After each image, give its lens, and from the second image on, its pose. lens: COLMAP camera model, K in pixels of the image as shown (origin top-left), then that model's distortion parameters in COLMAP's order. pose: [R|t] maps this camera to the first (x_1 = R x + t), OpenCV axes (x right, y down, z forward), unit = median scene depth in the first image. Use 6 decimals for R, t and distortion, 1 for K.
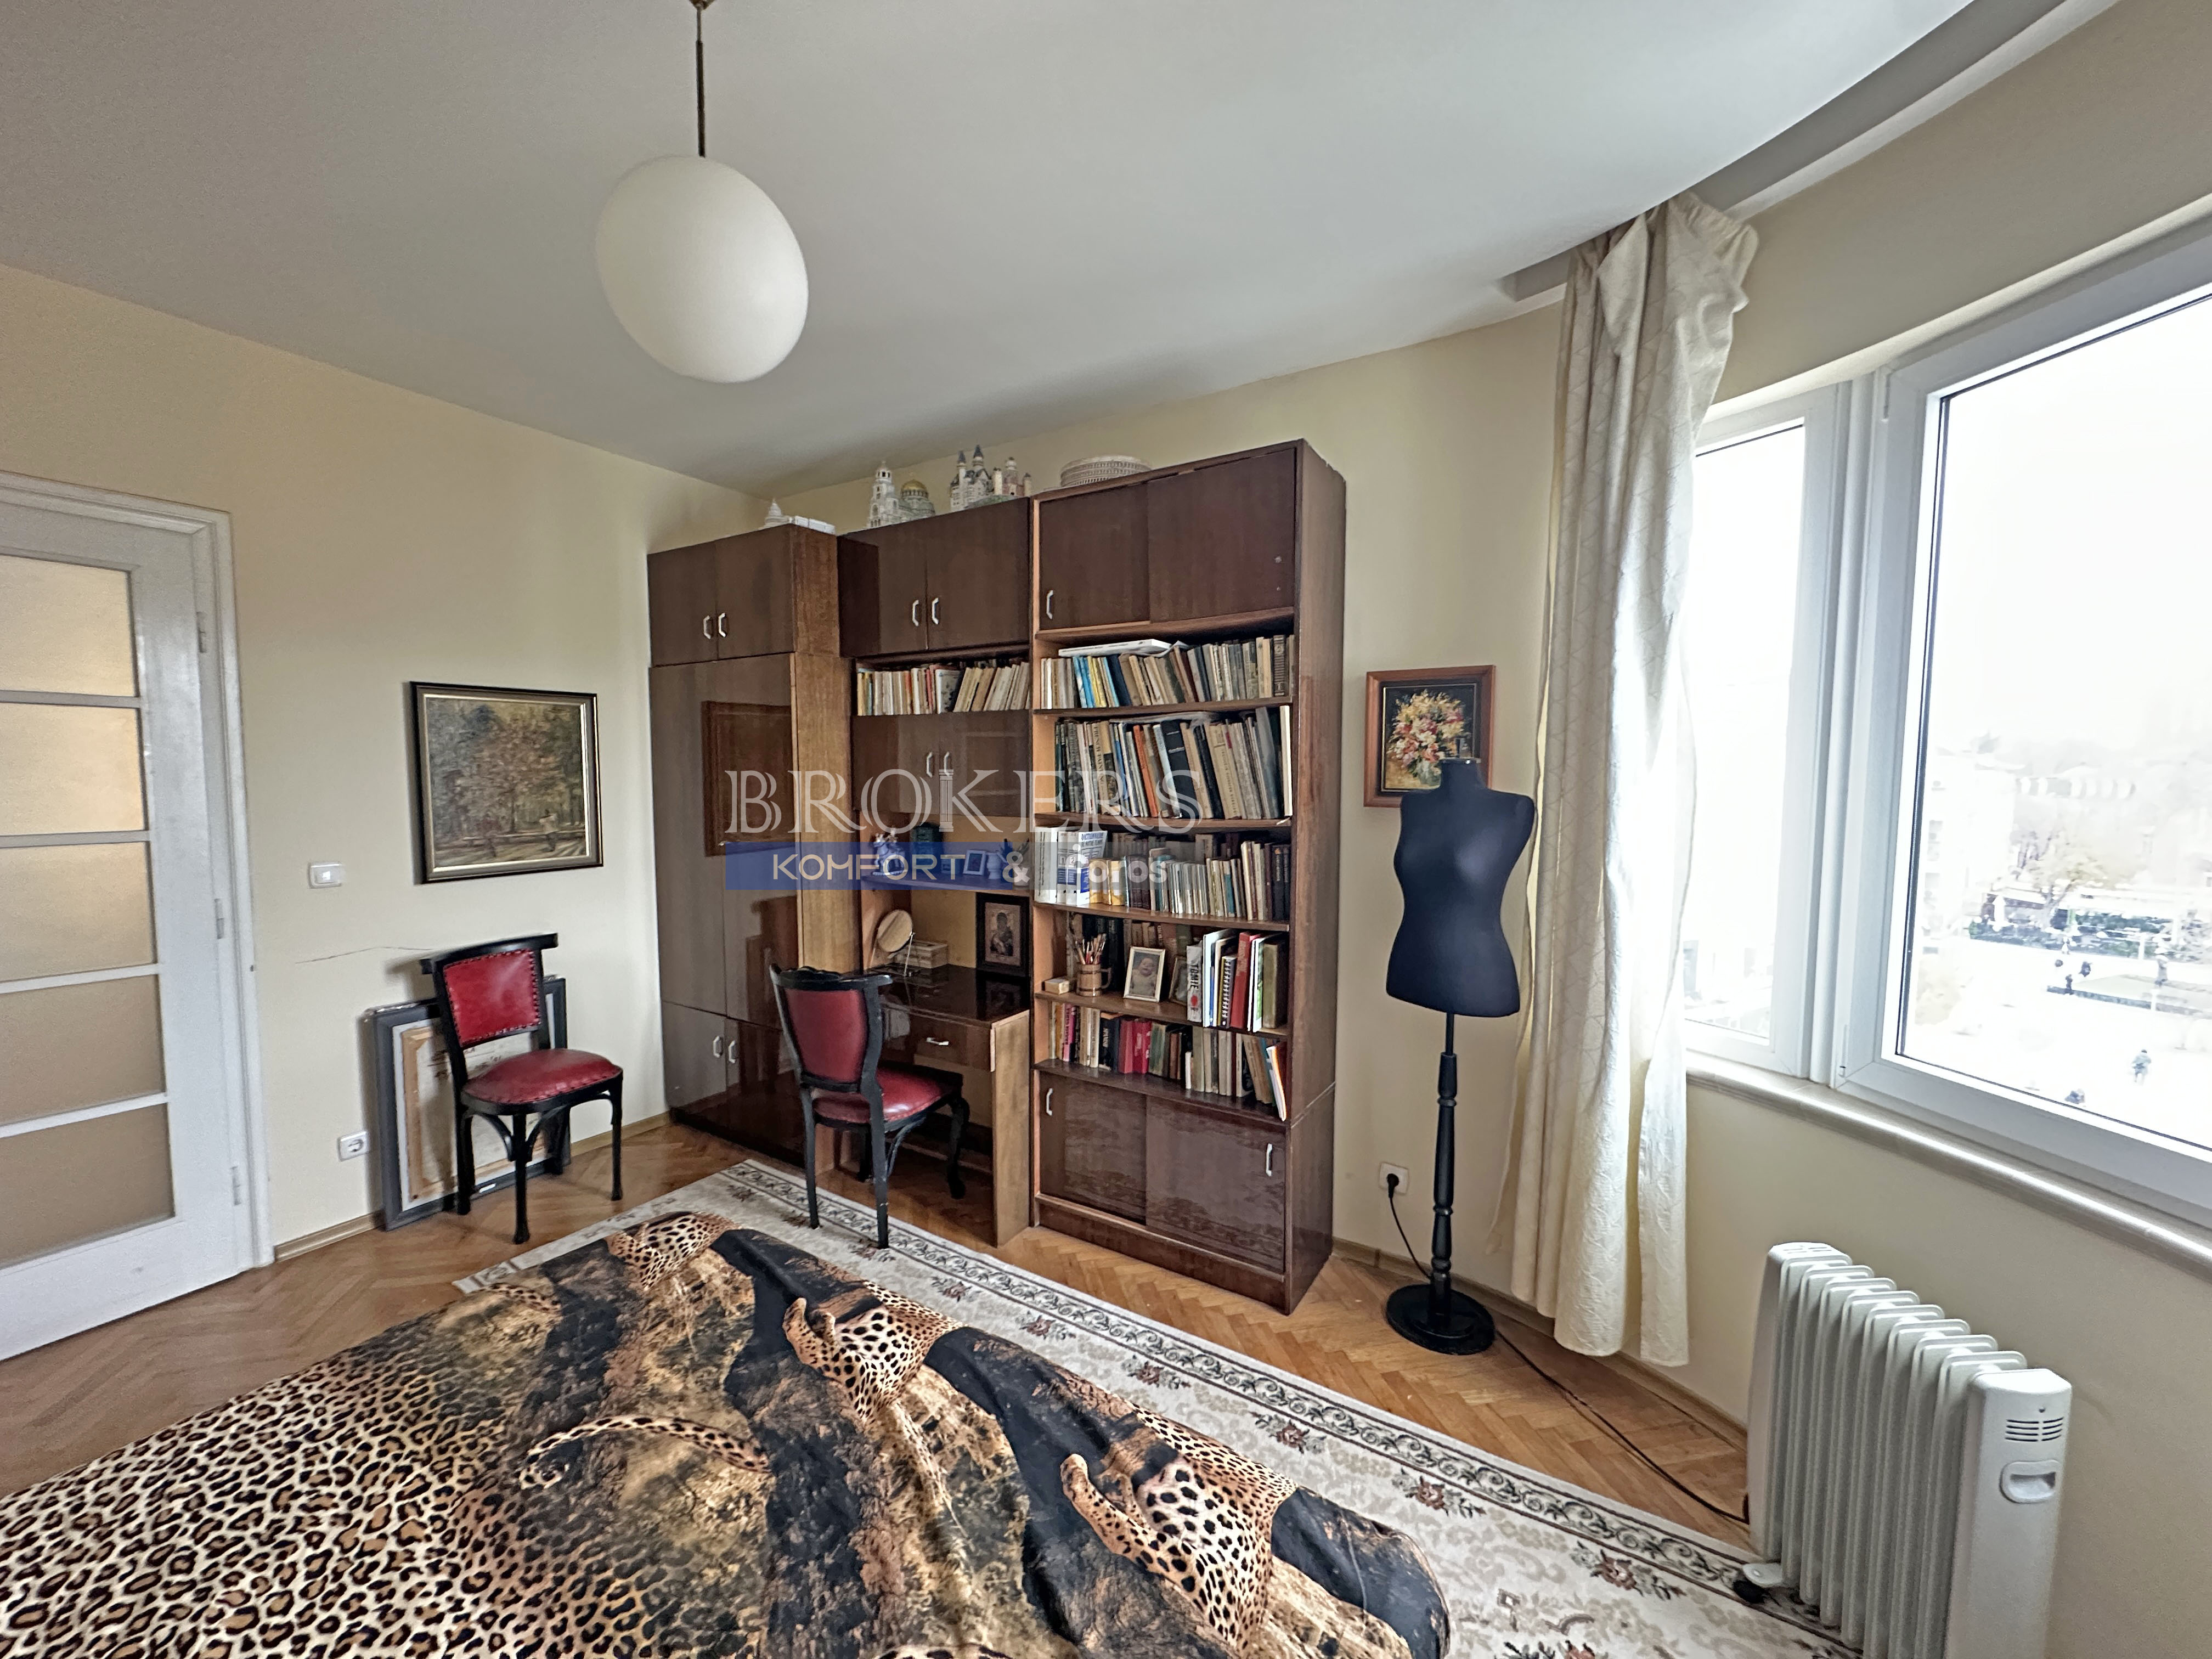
lens RADIAL K [[878.9, 0, 1101.7], [0, 878.9, 829.7], [0, 0, 1]] dist [-0.004488, 0.000650]
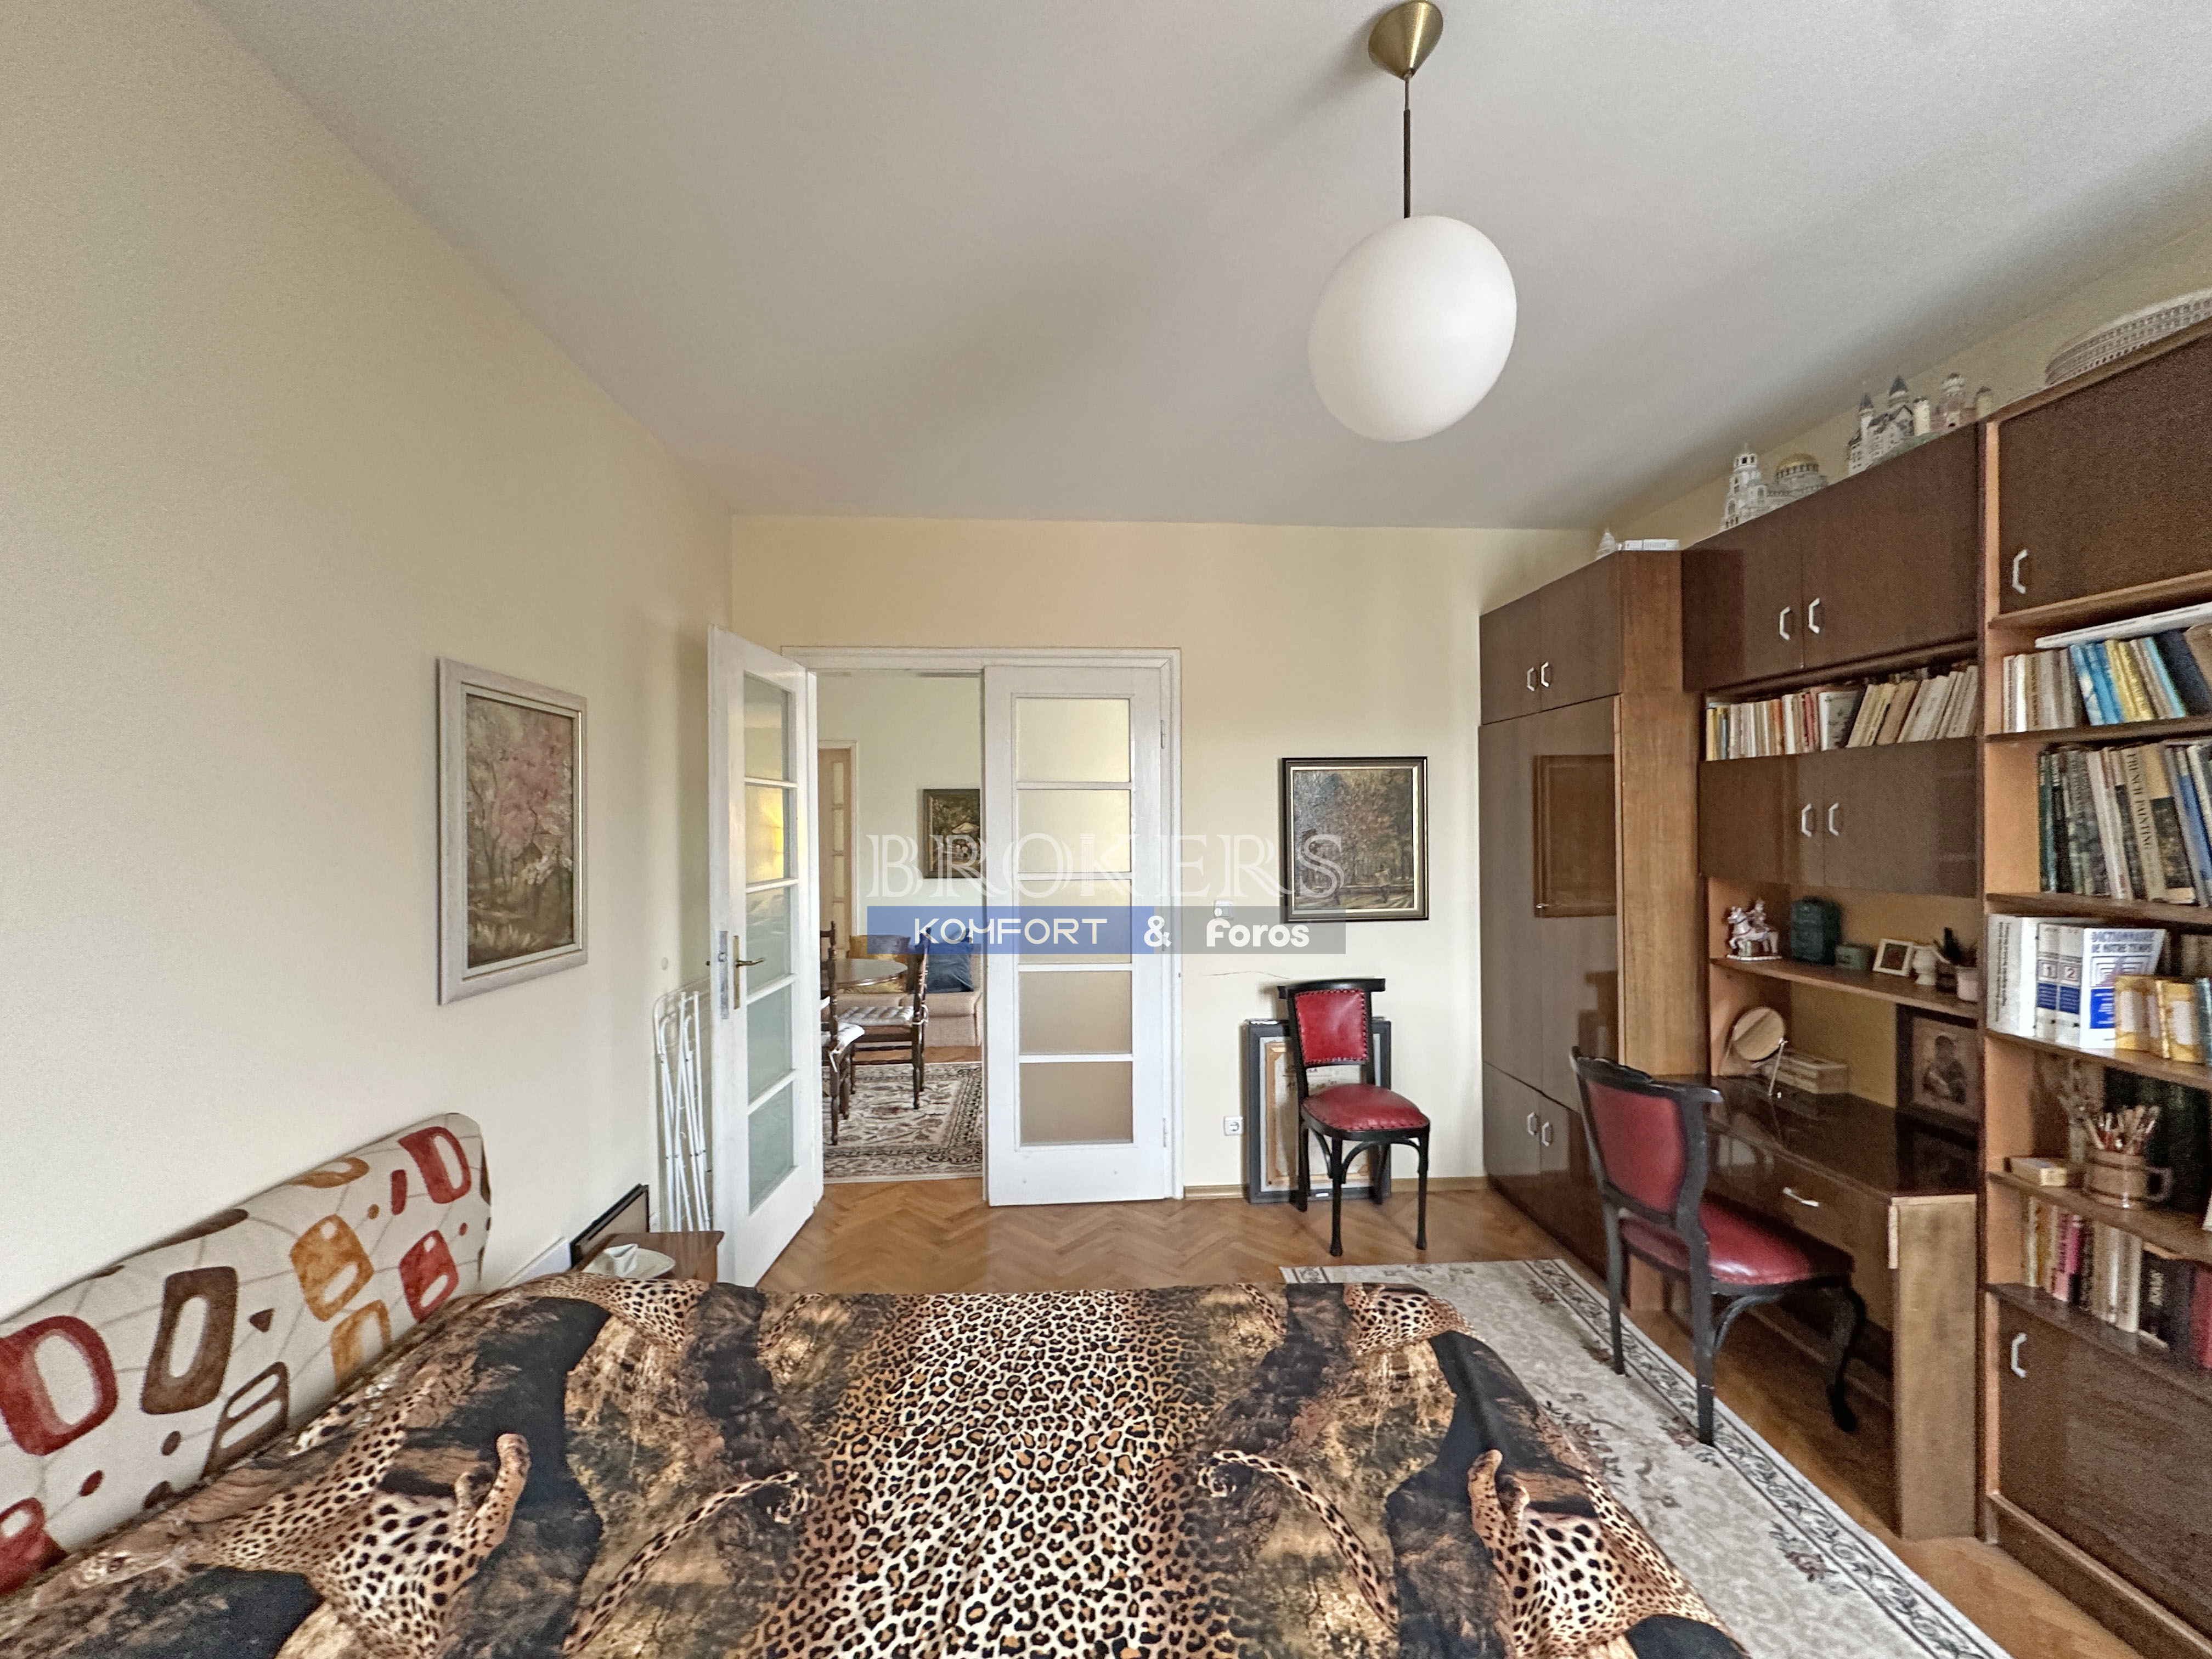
lens RADIAL K [[878.9, 0, 1101.7], [0, 878.9, 829.7], [0, 0, 1]] dist [-0.004488, 0.000650]
pose [[0.581033, -0.003136, -0.813874, 0.070037], [-0.046347, 0.998242, -0.036934, -0.011064], [0.812559, 0.059180, 0.579867, 0.084126]]
